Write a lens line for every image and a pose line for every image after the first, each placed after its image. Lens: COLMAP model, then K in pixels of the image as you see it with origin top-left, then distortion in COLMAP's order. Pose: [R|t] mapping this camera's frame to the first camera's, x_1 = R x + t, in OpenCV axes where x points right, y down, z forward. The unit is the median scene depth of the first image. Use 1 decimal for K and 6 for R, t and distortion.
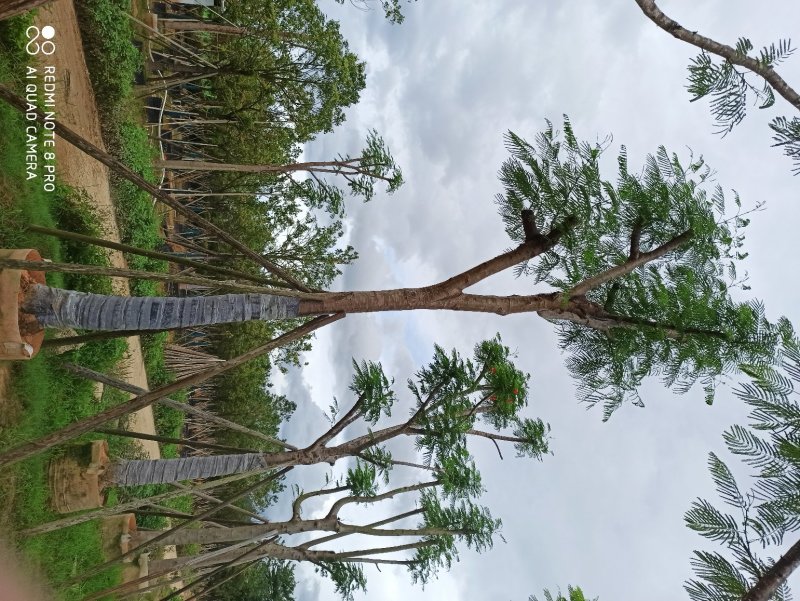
lens RADIAL K [[580.5, 0, 399.3], [0, 580.5, 303.8], [0, 0, 1]] dist [0.060977, -0.072386]
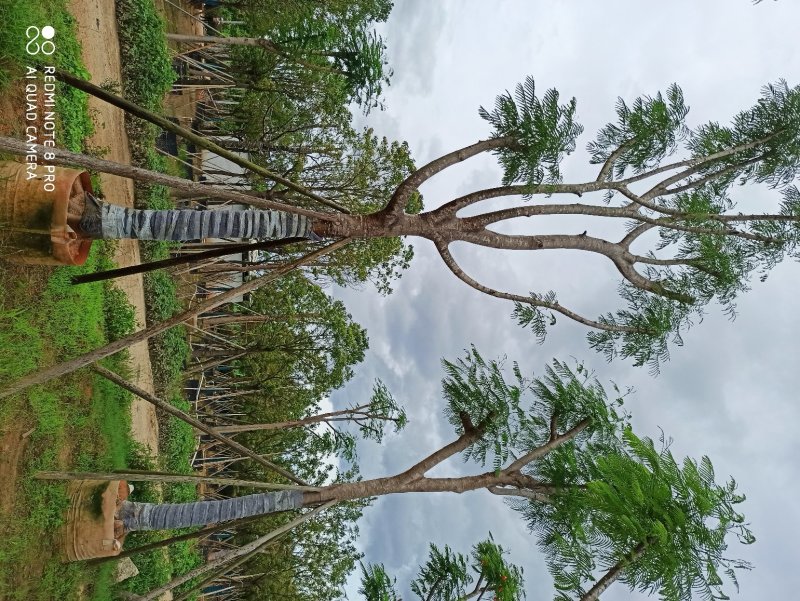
lens RADIAL K [[580.5, 0, 399.3], [0, 580.5, 303.8], [0, 0, 1]] dist [0.060977, -0.072386]
pose [[0.991105, -0.132161, -0.015634, 0.036781], [0.113948, 0.903418, -0.413343, 0.049883], [0.068751, 0.407885, 0.910441, -0.117863]]
